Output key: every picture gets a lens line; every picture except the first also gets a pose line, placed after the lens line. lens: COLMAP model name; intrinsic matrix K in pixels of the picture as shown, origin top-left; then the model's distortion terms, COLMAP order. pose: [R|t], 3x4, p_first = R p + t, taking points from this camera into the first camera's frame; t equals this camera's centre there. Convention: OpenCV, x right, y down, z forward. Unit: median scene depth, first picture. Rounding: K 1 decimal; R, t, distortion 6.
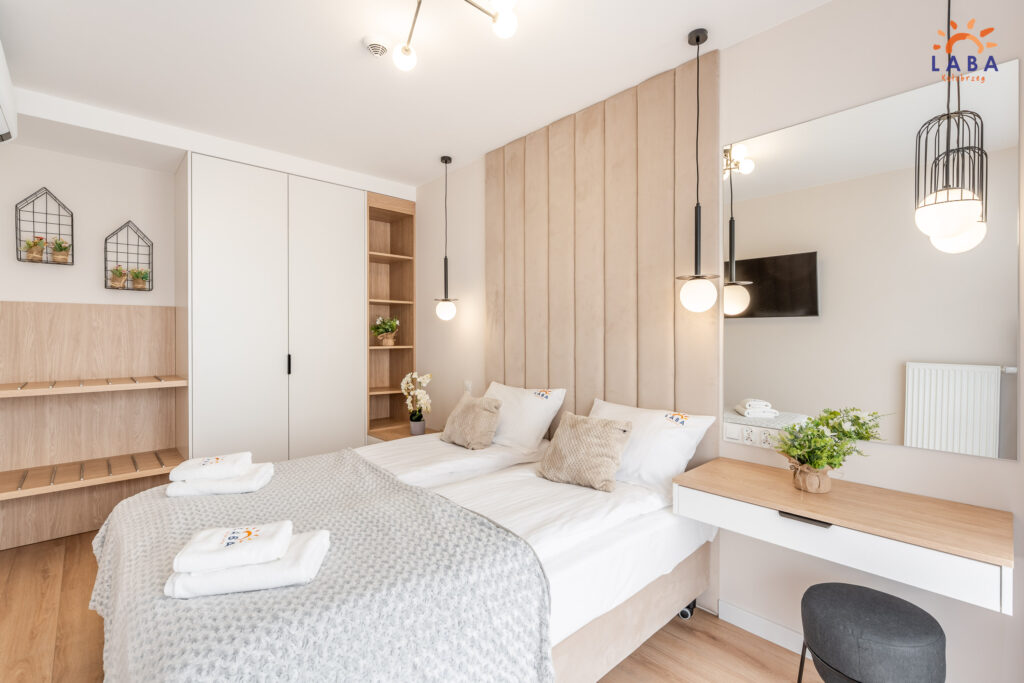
lens RADIAL K [[459.5, 0, 512.0], [0, 459.5, 341.5], [0, 0, 1]] dist [0.000648, 0.000046]
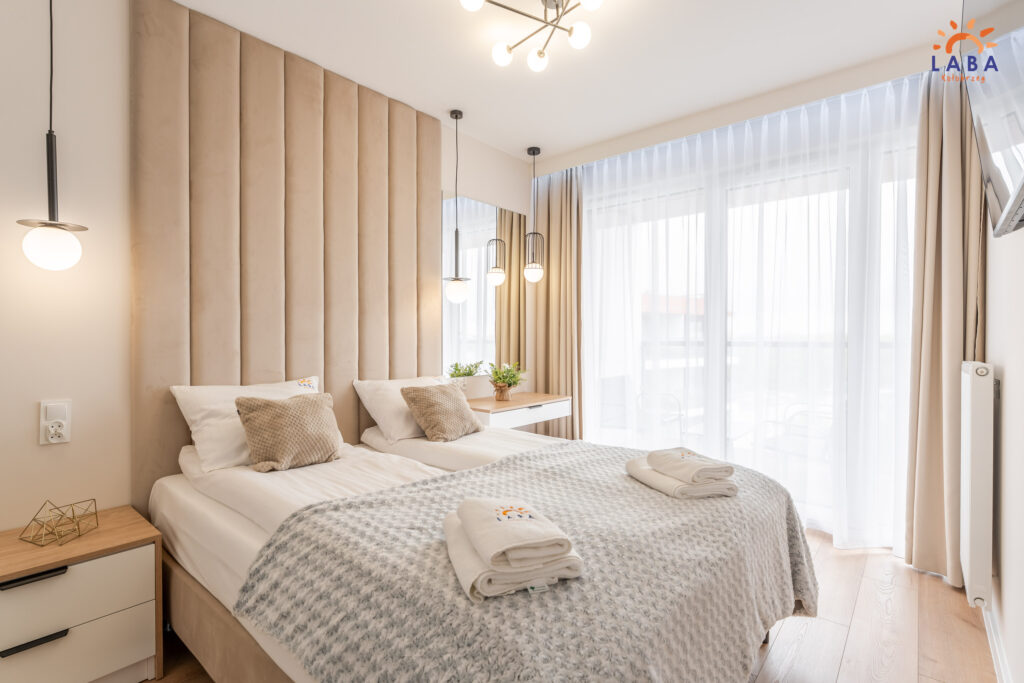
lens RADIAL K [[490.1, 0, 512.0], [0, 490.1, 341.5], [0, 0, 1]] dist [-0.001400, -0.000481]
pose [[-0.133813, -0.018794, 0.990828, -0.887888], [0.000674, 0.999818, 0.019056, 0.024203], [-0.991006, 0.003218, -0.133776, 0.775250]]
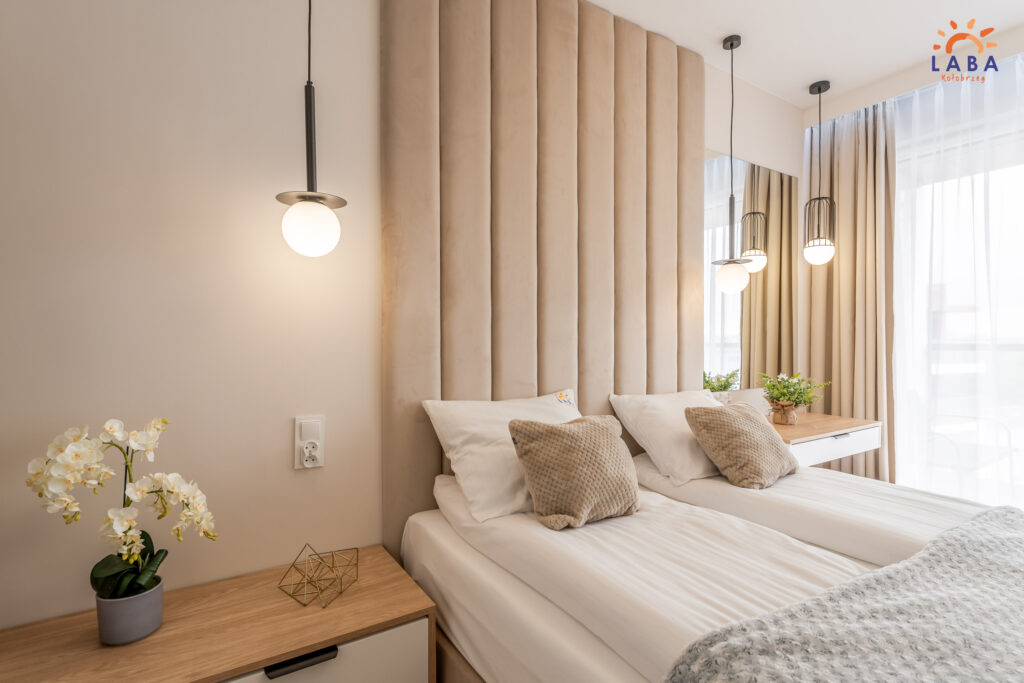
lens RADIAL K [[499.5, 0, 516.0], [0, 499.5, 346.0], [0, 0, 1]] dist [-0.000932, -0.000493]
pose [[0.156364, -0.023319, 0.987424, -0.656549], [0.005337, 0.999727, 0.022764, 0.025915], [-0.987685, 0.001710, 0.156446, 0.991618]]
